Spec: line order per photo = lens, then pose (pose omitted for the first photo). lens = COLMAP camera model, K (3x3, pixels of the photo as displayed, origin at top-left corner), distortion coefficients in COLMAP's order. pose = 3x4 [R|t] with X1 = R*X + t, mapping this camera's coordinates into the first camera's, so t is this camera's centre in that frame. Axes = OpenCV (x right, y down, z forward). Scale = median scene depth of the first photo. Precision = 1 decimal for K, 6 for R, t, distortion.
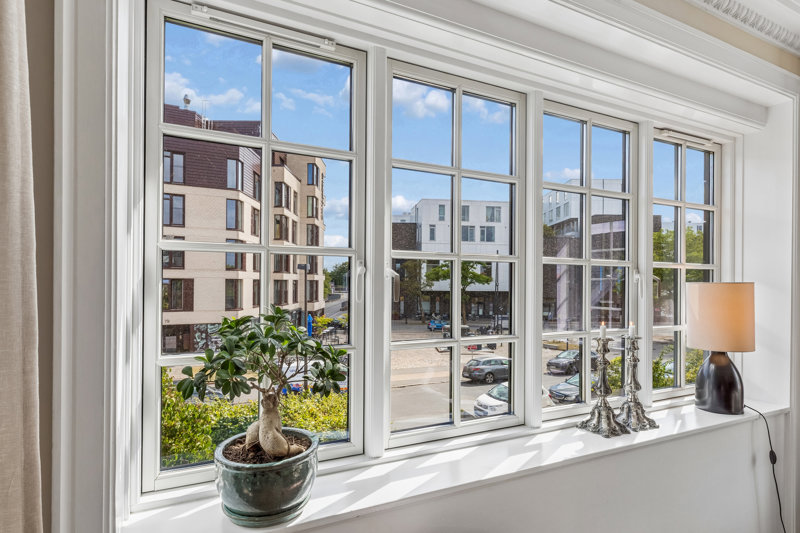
lens RADIAL K [[443.8, 0, 400.2], [0, 443.8, 269.4], [0, 0, 1]] dist [0.000605, -0.000084]
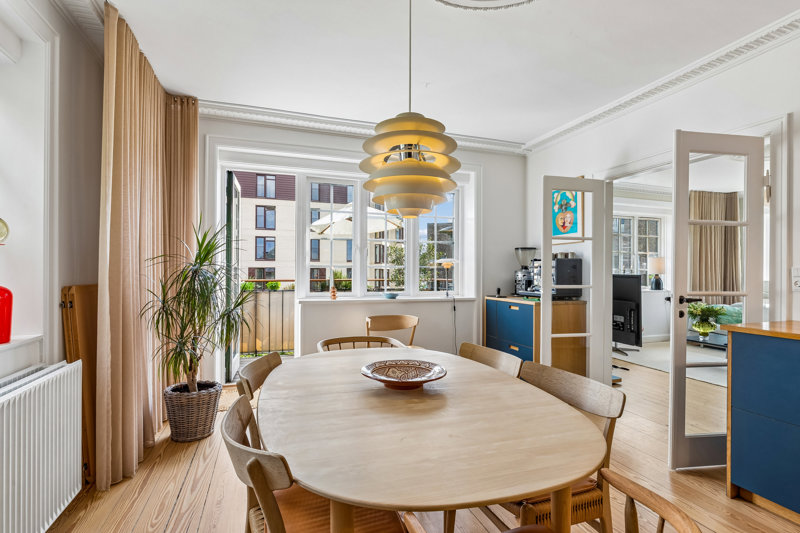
lens RADIAL K [[376.5, 0, 399.9], [0, 376.5, 271.4], [0, 0, 1]] dist [-0.002982, -0.000059]
pose [[0.989138, -0.006043, -0.146869, -0.953157], [0.010021, 0.999602, 0.026357, 0.041588], [0.146651, -0.027543, 0.988805, -2.418926]]
